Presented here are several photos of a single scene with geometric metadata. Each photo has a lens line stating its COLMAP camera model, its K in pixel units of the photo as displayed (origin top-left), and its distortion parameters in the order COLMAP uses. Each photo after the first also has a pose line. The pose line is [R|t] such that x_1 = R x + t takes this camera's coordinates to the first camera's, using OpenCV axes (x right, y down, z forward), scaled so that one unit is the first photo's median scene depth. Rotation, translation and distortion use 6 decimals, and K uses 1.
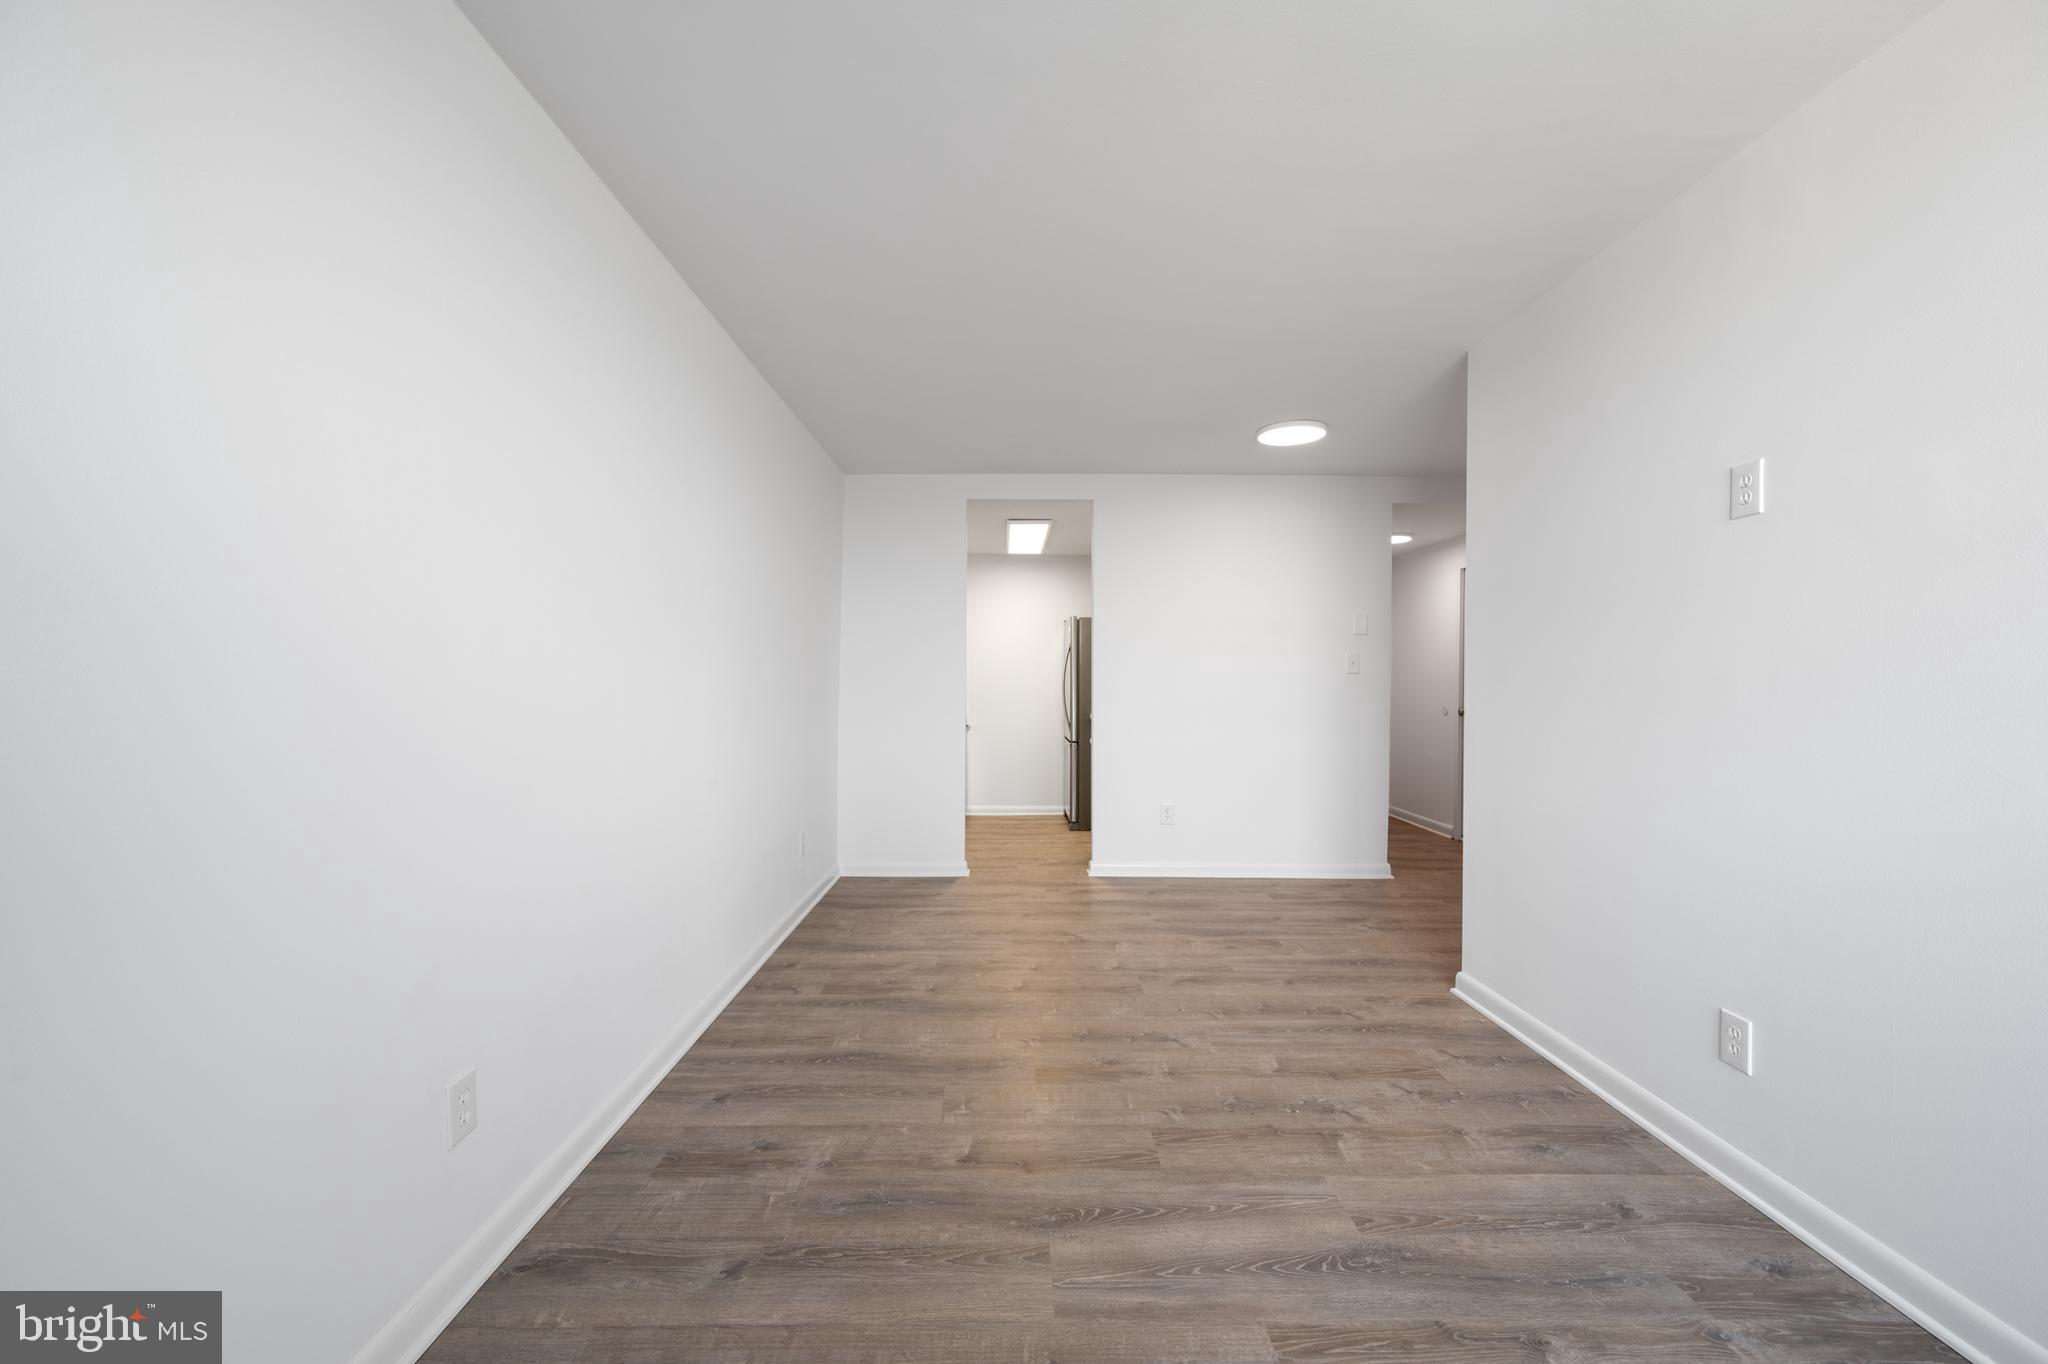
lens RADIAL K [[813.5, 0, 1017.9], [0, 813.5, 695.4], [0, 0, 1]] dist [-0.003242, 0.000767]
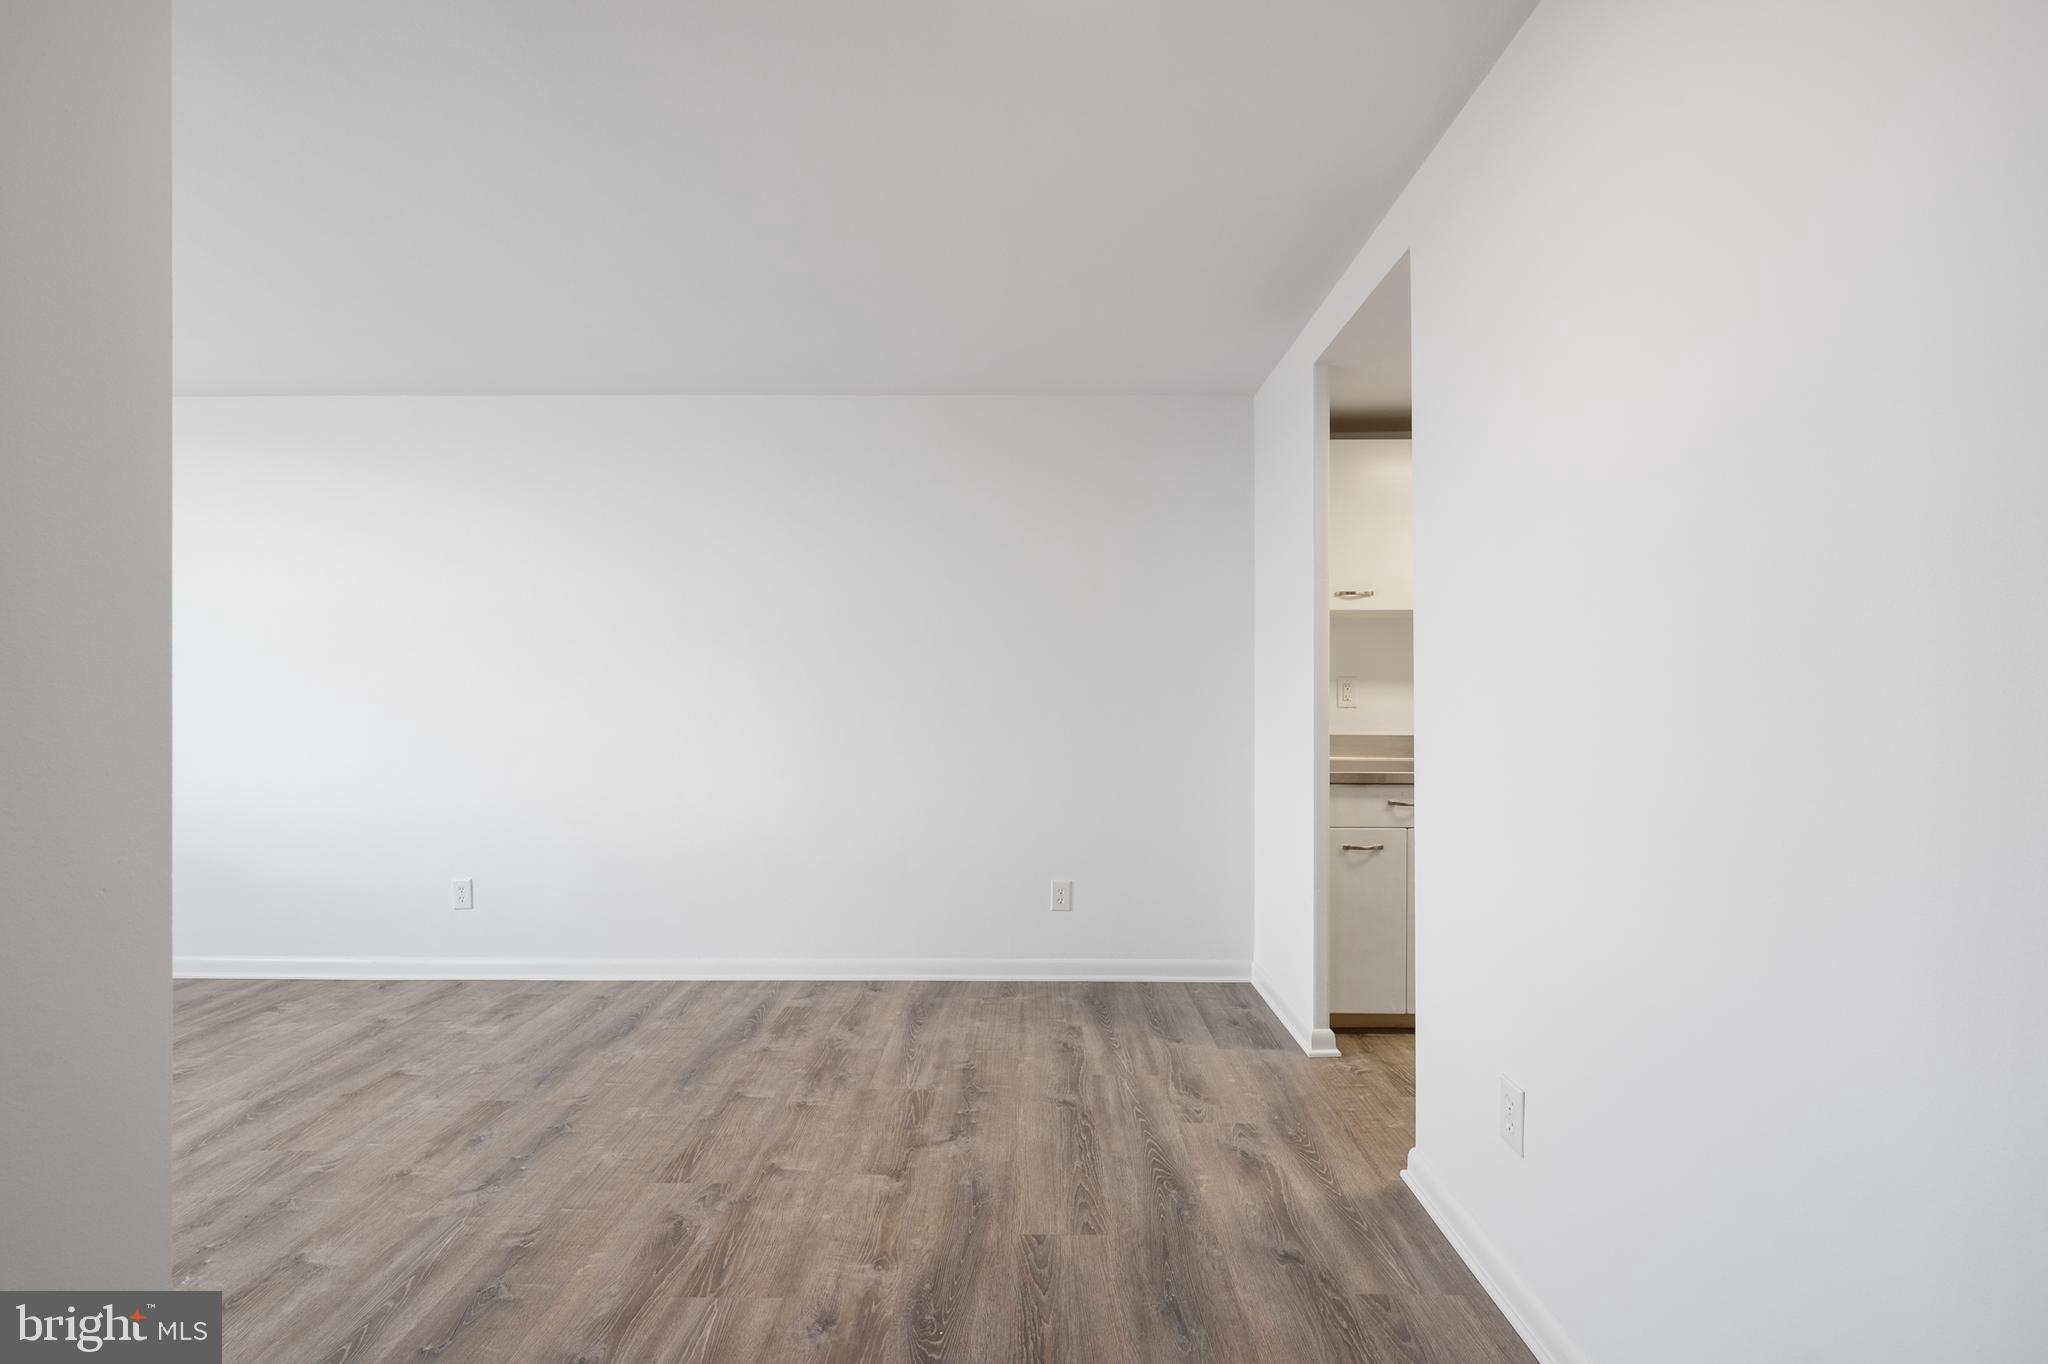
lens RADIAL K [[884.5, 0, 1004.3], [0, 884.5, 692.8], [0, 0, 1]] dist [-0.000779, 0.000963]
pose [[-0.024641, -0.009021, -0.999656, 1.031608], [-0.016423, 0.999828, -0.008618, -0.020031], [0.999561, 0.016205, -0.024785, 1.567551]]
